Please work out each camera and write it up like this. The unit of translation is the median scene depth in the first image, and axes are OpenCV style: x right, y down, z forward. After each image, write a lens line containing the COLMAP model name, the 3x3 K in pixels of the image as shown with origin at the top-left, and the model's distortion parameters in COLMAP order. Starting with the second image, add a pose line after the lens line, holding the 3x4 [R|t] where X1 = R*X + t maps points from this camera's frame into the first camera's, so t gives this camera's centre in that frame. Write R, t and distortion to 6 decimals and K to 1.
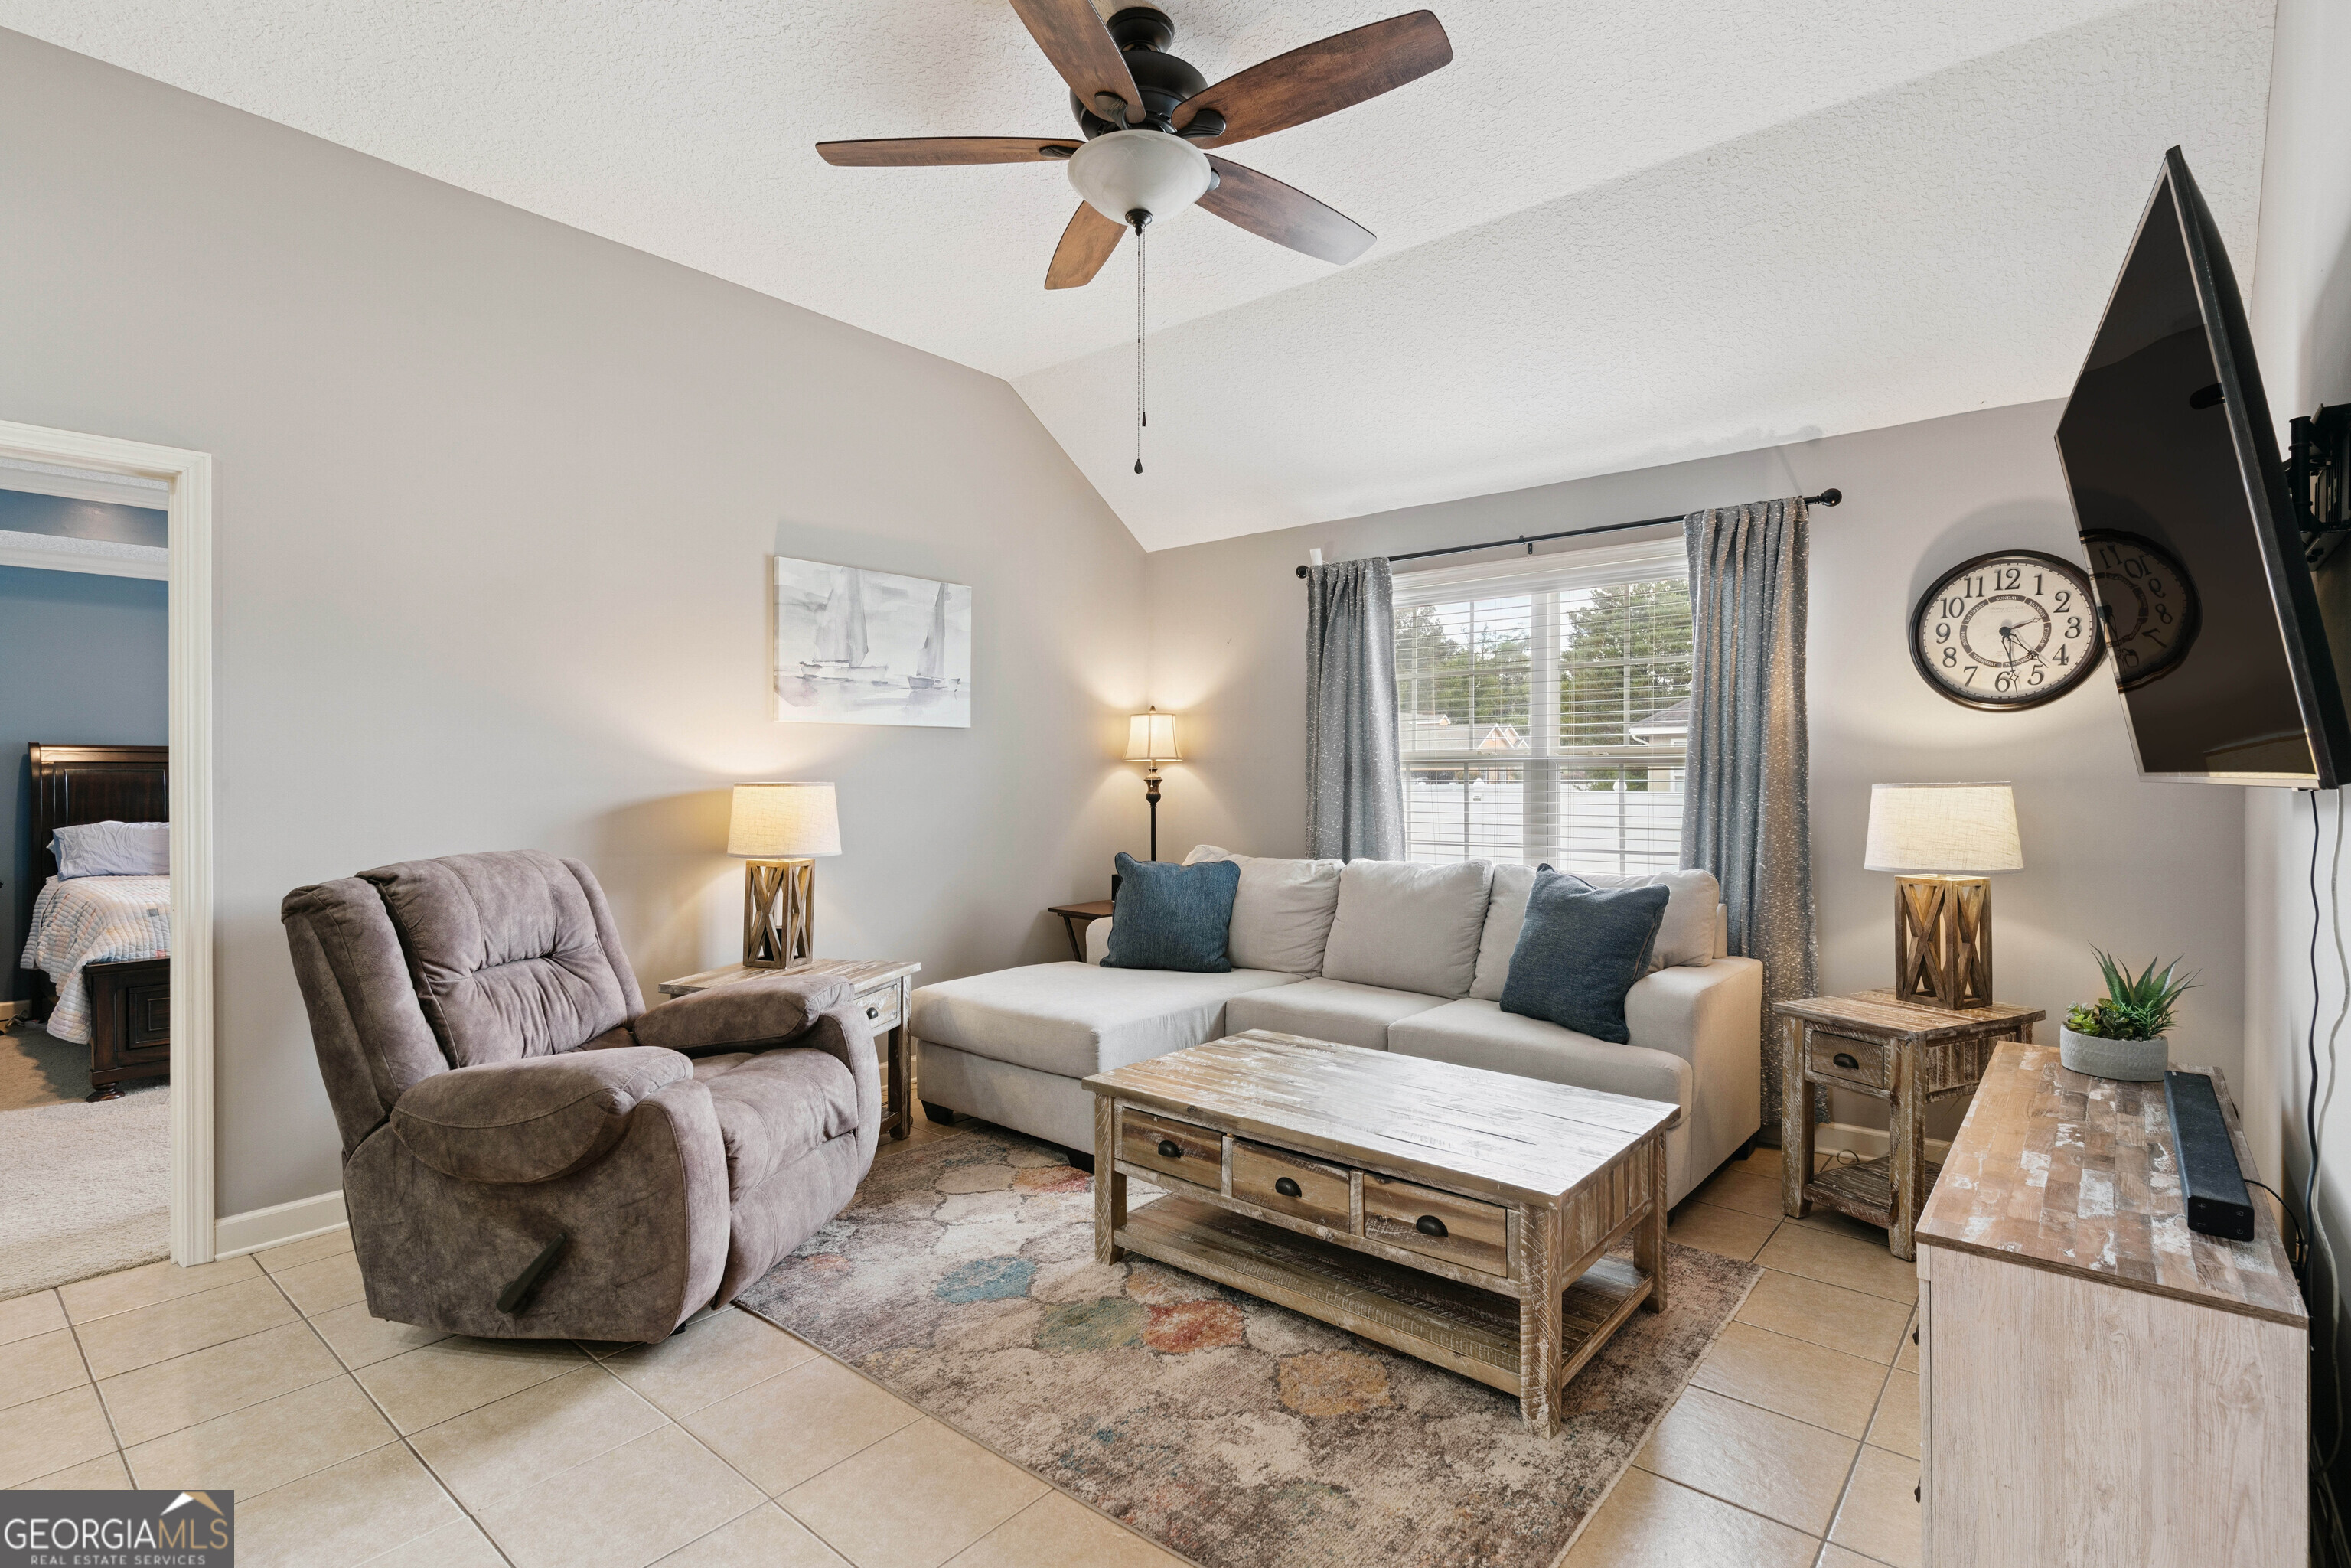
lens RADIAL K [[1123.3, 0, 1169.7], [0, 1123.3, 772.1], [0, 0, 1]] dist [0.003052, 0.000357]
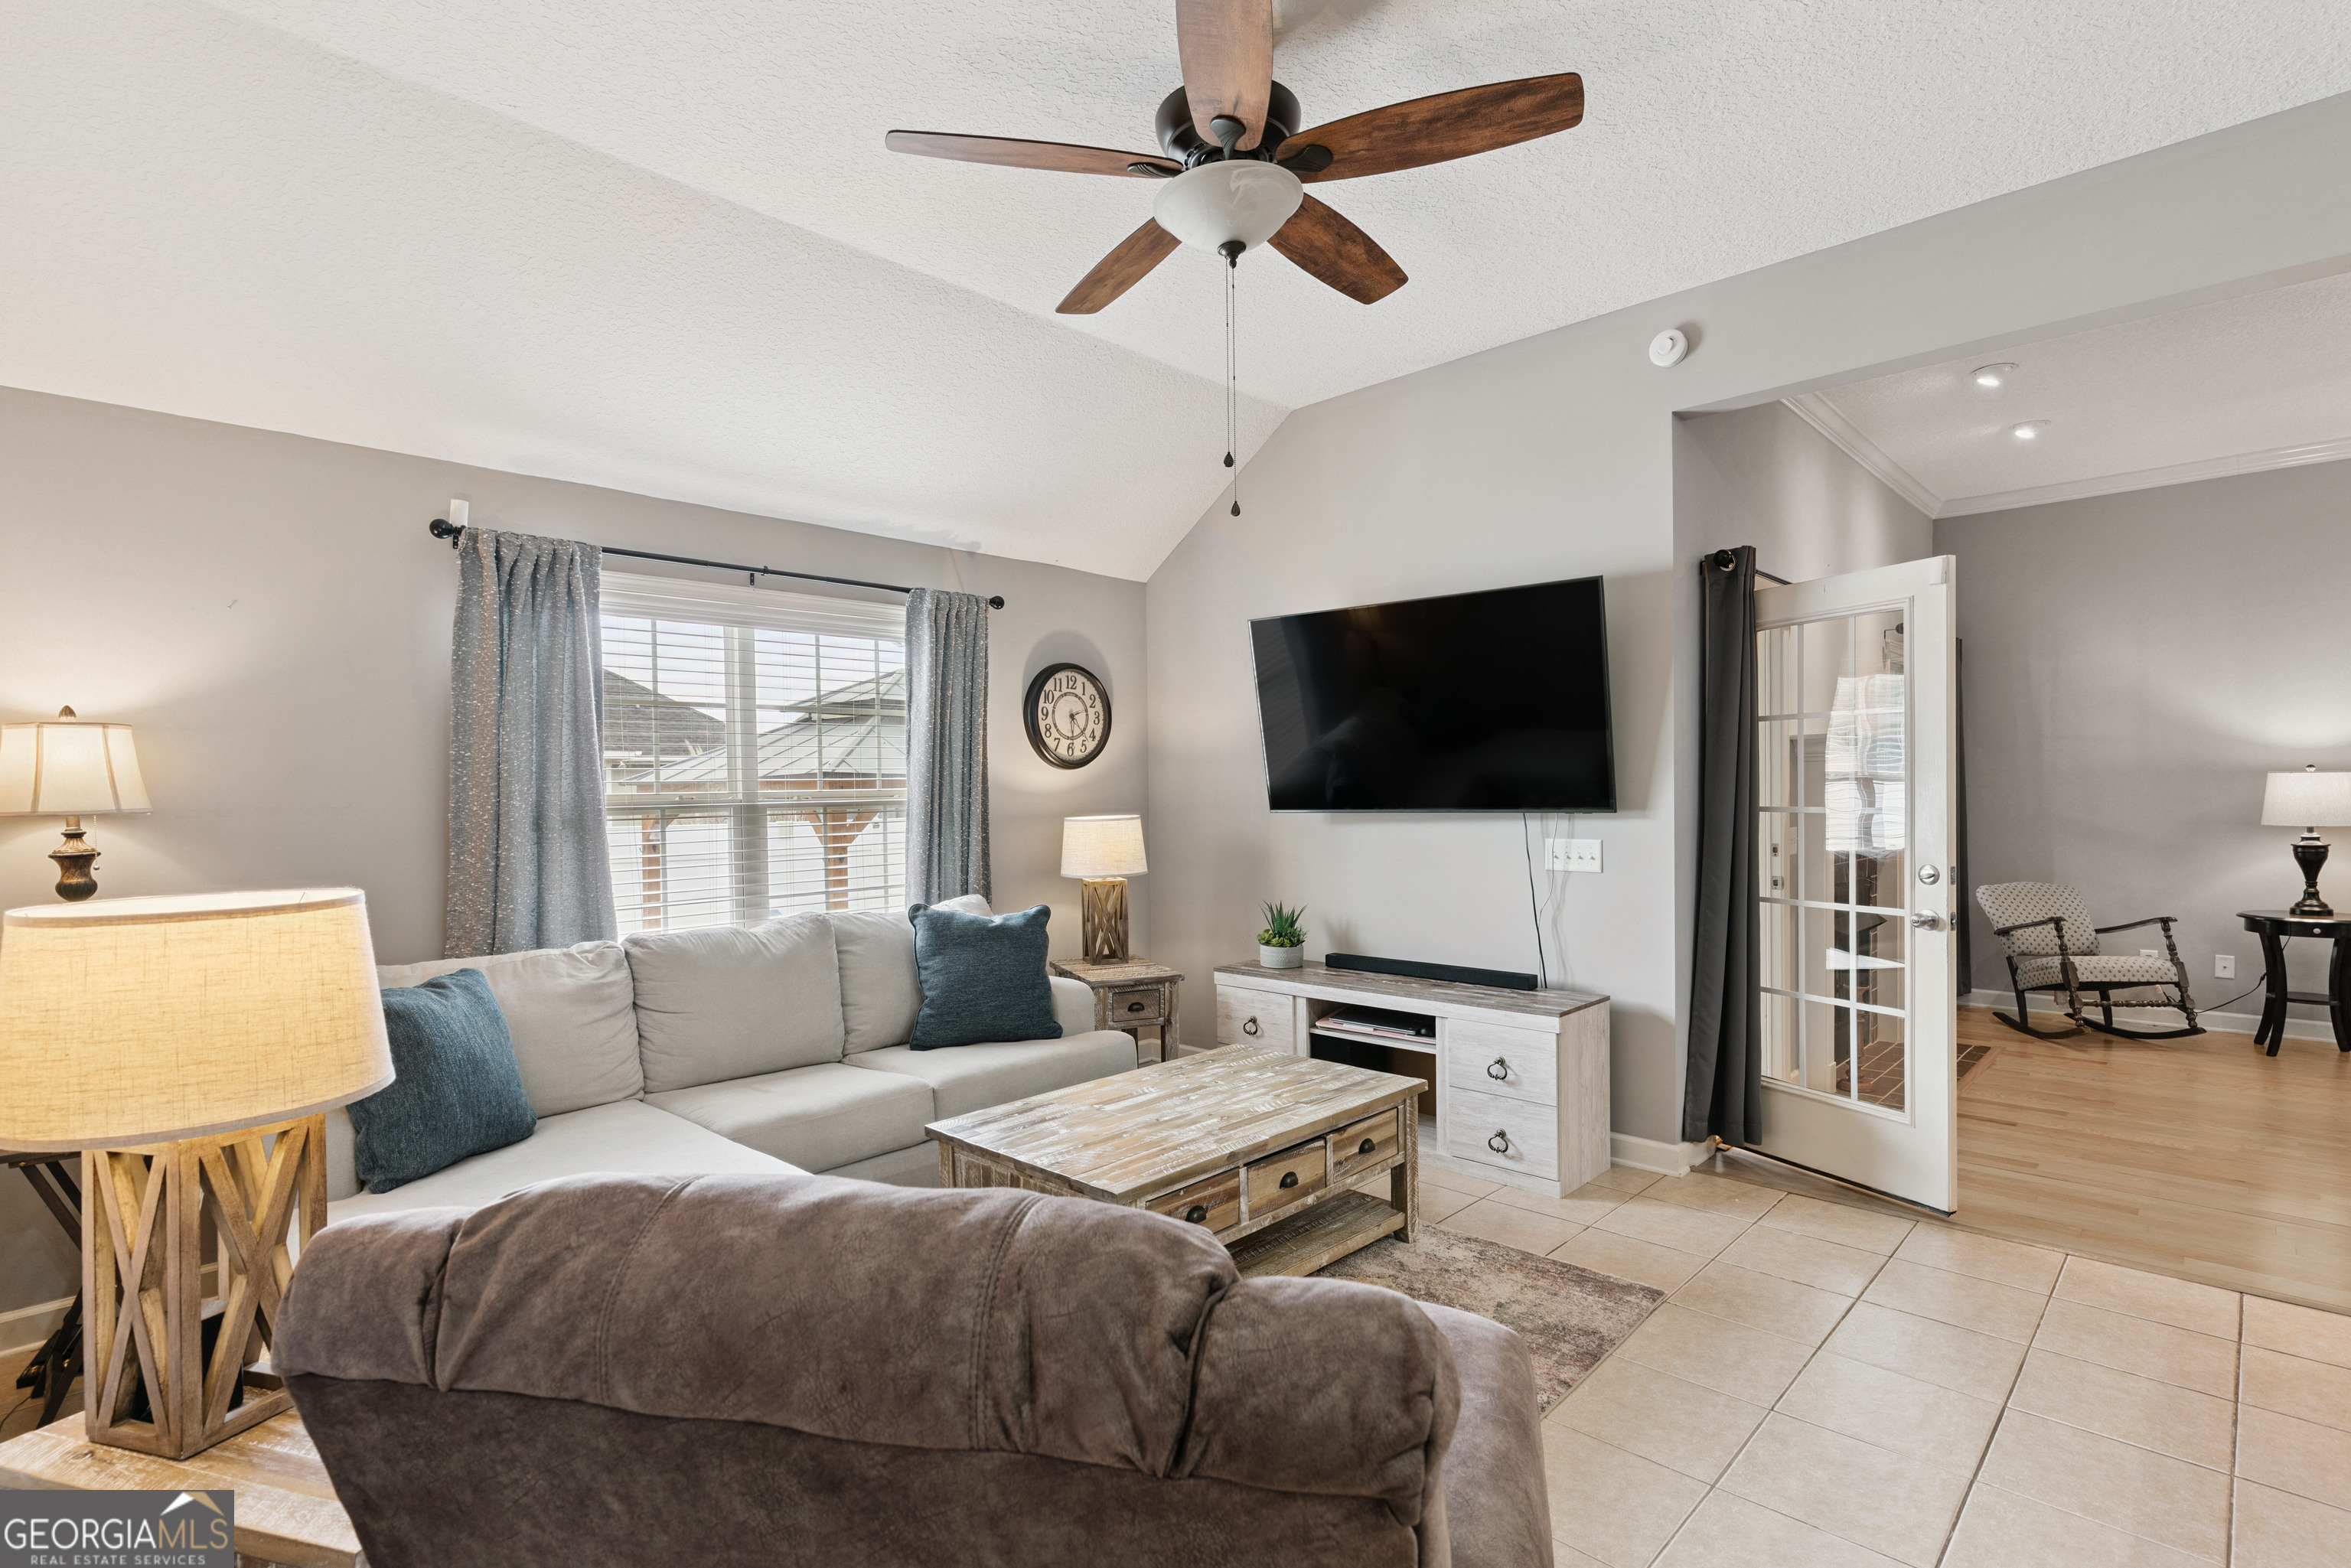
lens RADIAL K [[1122.7, 0, 1169.9], [0, 1122.7, 812.0], [0, 0, 1]] dist [0.003657, 0.000147]
pose [[0.068910, -0.021487, 0.997391, -0.681085], [0.013837, 0.999692, 0.020580, -0.022021], [-0.997527, 0.012383, 0.069186, 0.676275]]
